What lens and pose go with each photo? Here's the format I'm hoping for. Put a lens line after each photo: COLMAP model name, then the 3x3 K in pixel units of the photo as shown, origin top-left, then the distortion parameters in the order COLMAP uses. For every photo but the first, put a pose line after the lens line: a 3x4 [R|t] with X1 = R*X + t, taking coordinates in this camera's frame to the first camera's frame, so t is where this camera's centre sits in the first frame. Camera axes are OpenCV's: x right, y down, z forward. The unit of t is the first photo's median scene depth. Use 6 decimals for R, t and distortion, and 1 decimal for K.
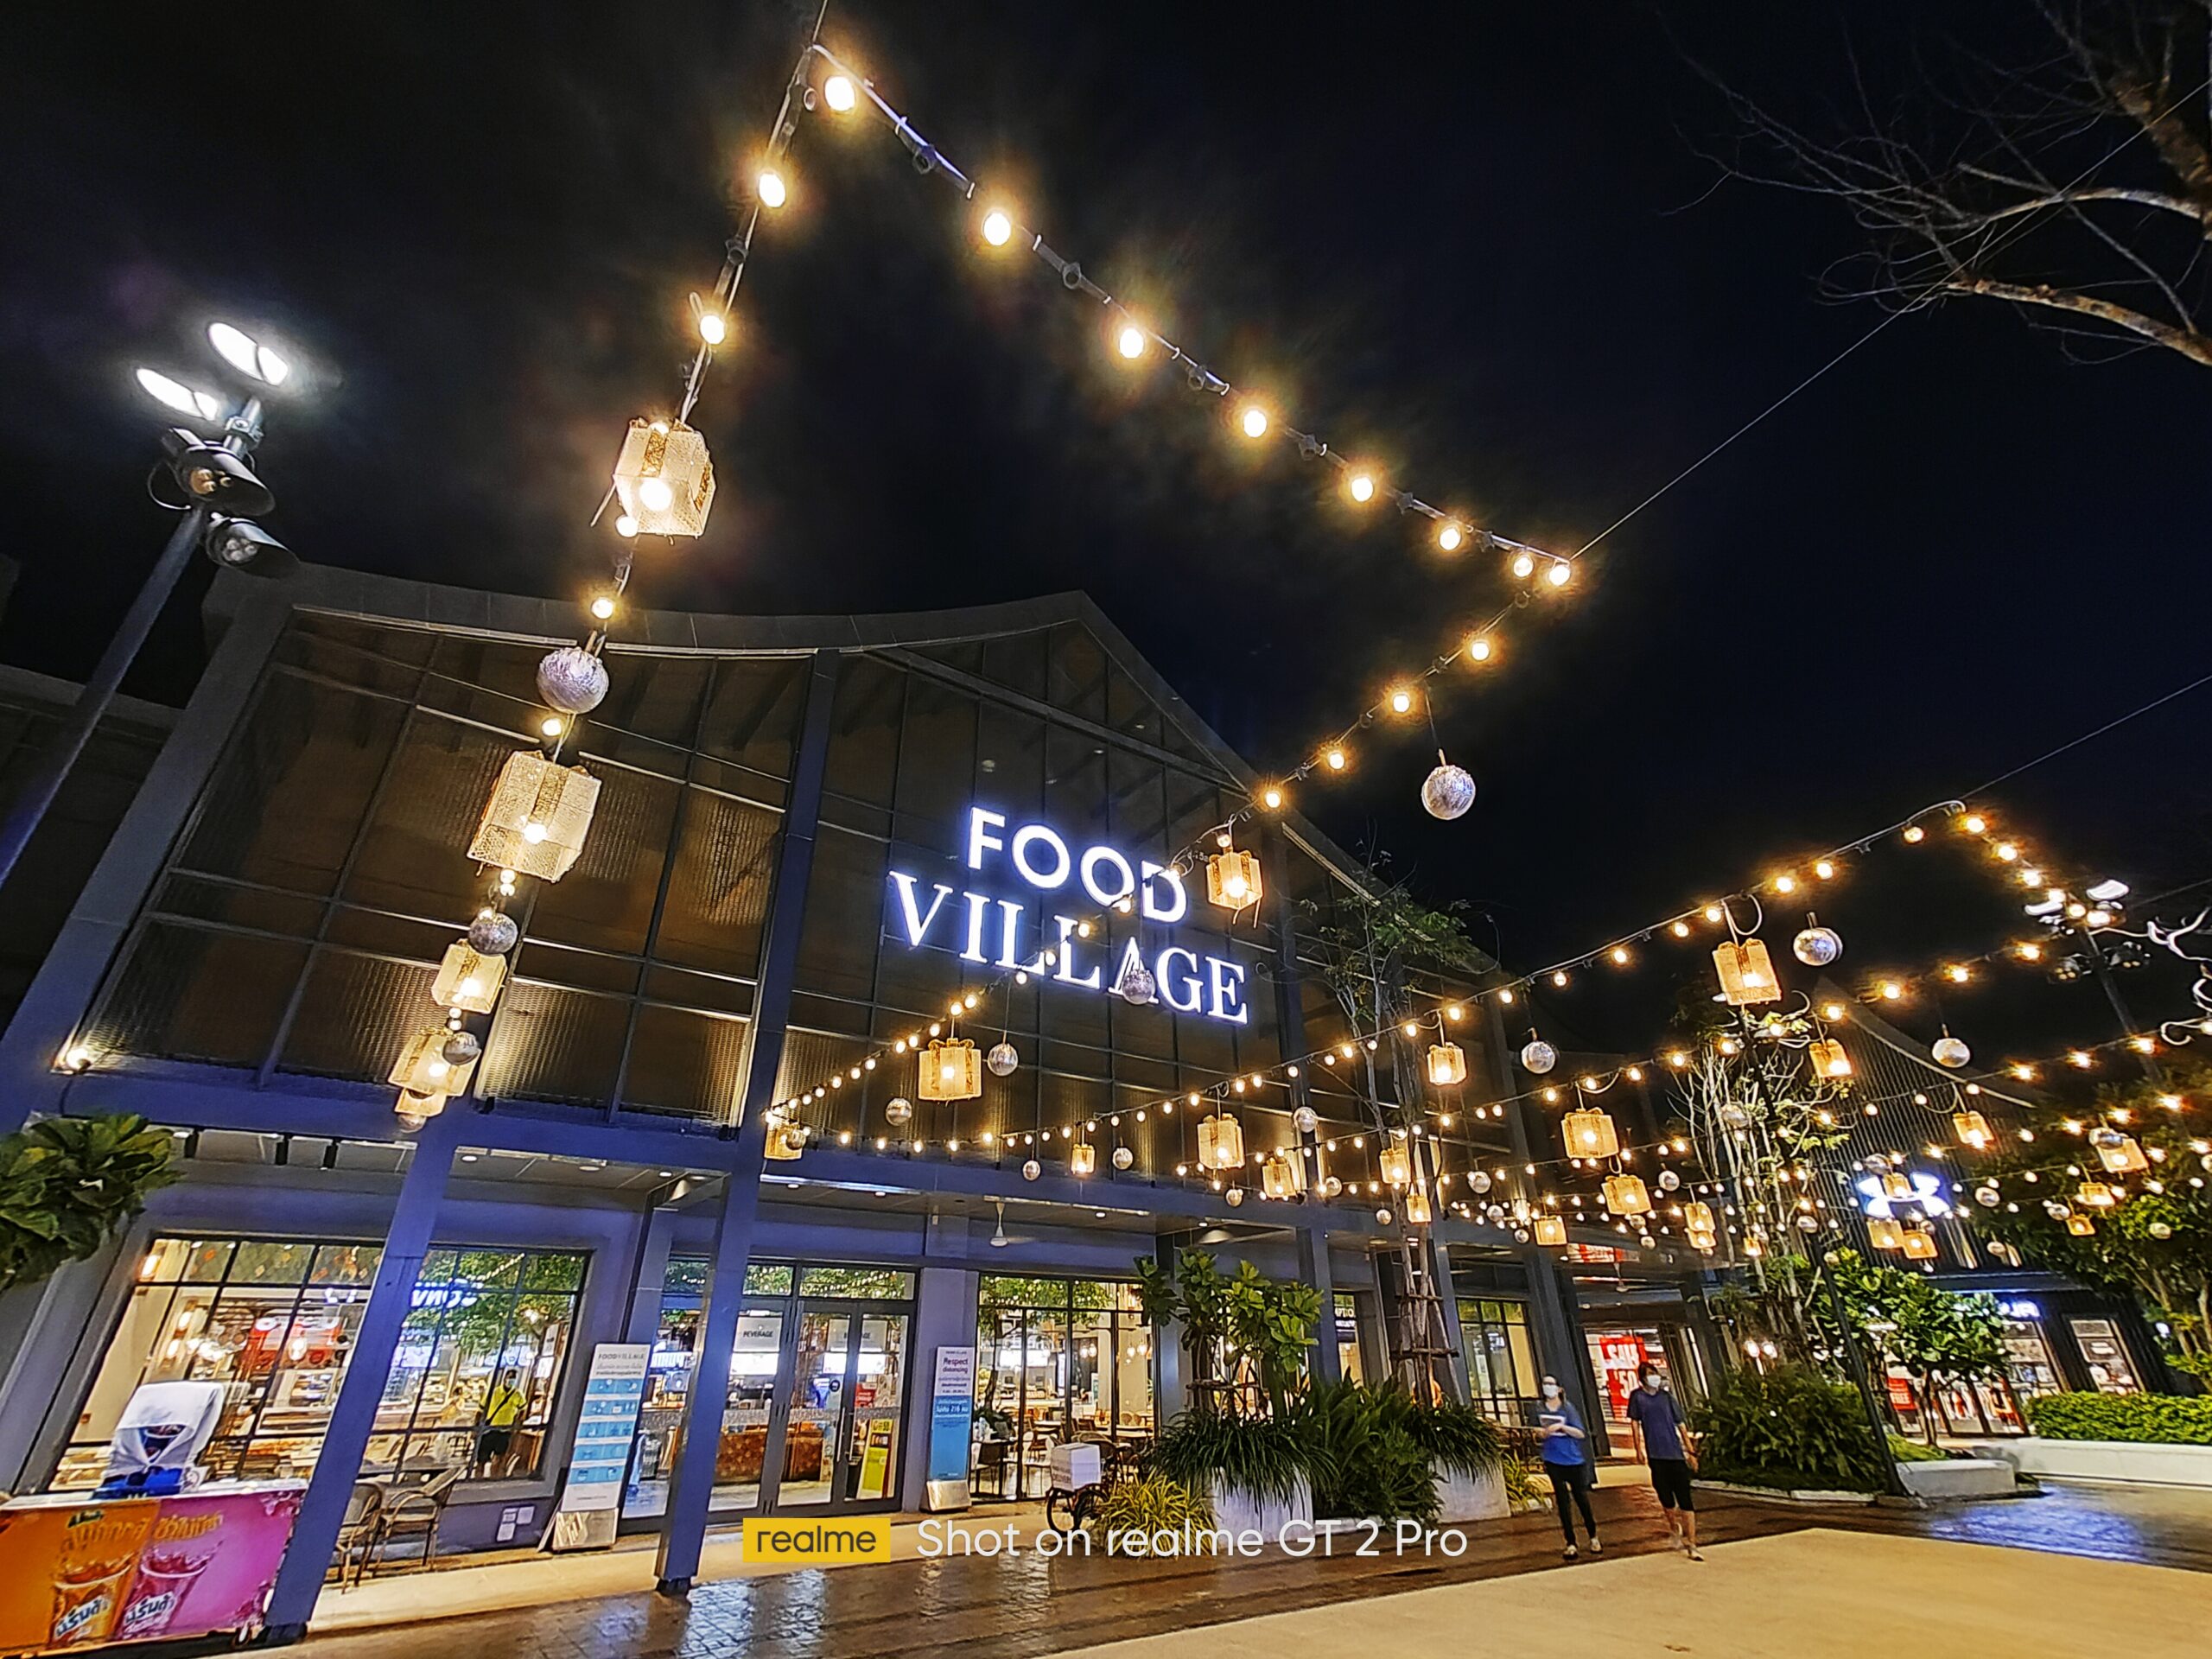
lens RADIAL K [[975.0, 0, 1114.9], [0, 975.0, 826.3], [0, 0, 1]] dist [0.007353, -0.002346]
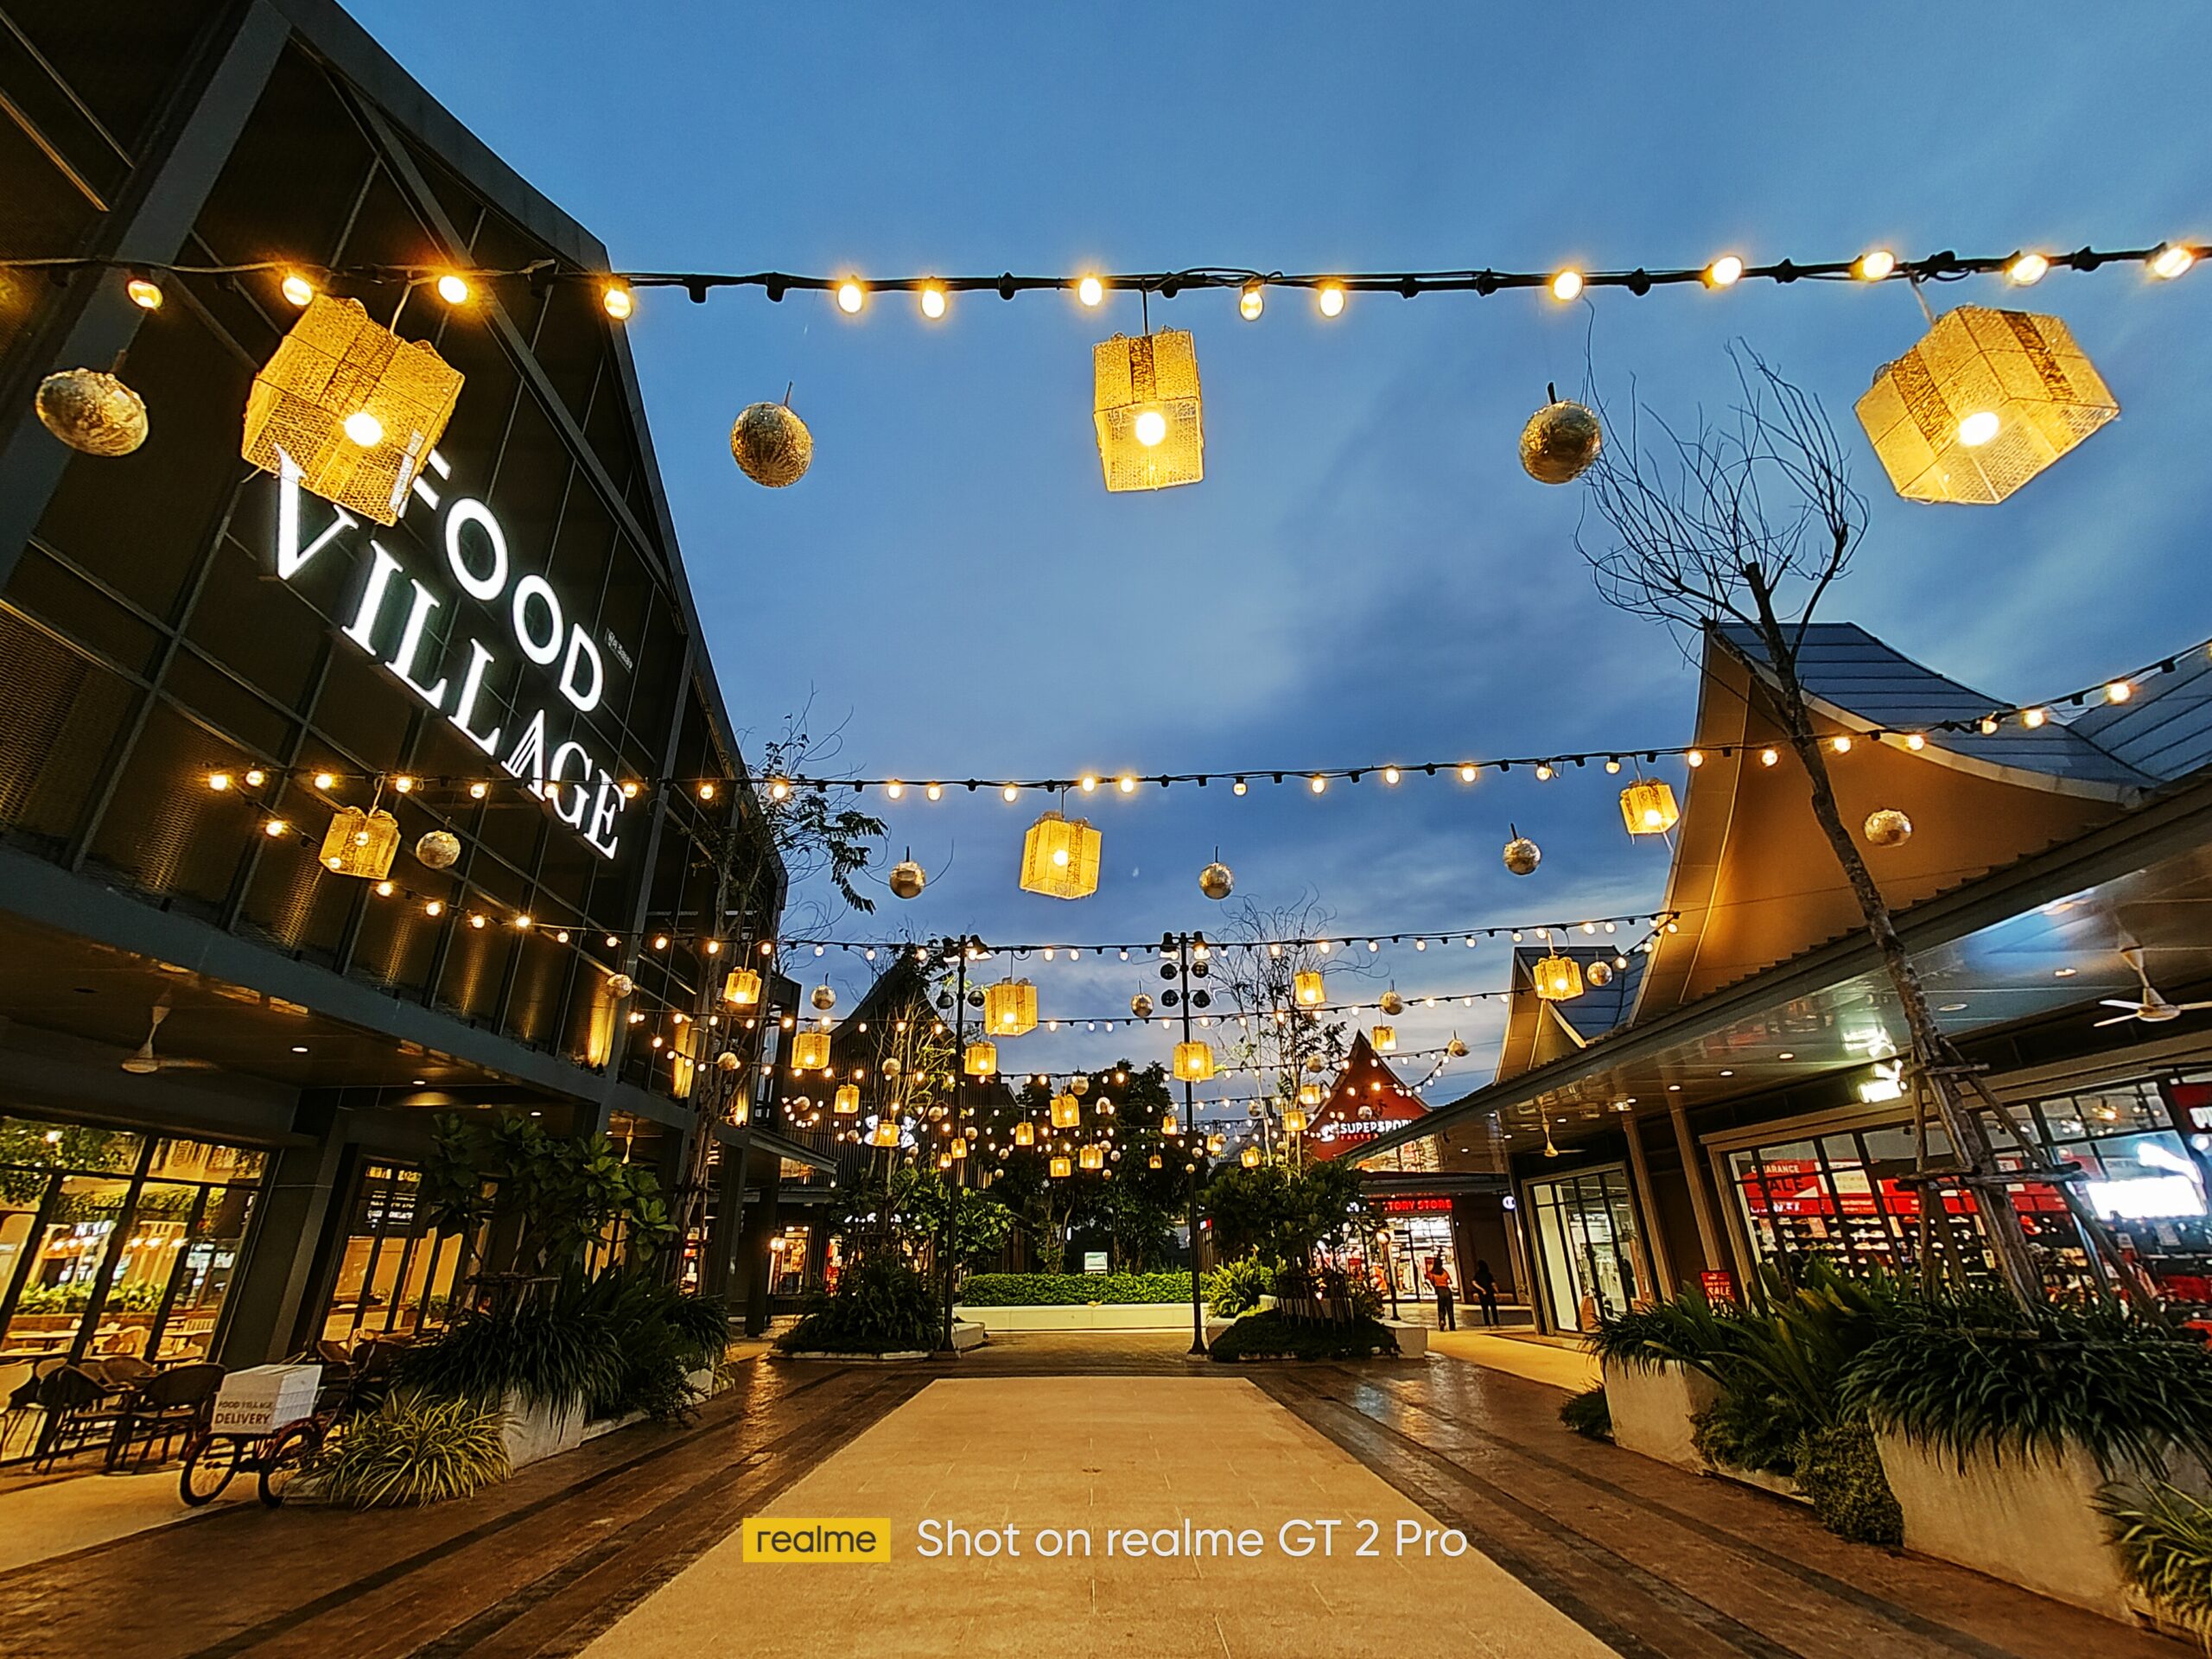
lens RADIAL K [[975.0, 0, 1107.4], [0, 975.0, 829.5], [0, 0, 1]] dist [0.007353, -0.002346]
pose [[0.540603, 0.335500, 0.771485, -0.340990], [-0.395646, 0.910688, -0.118795, 0.132458], [-0.742437, -0.241014, 0.625060, 0.211406]]
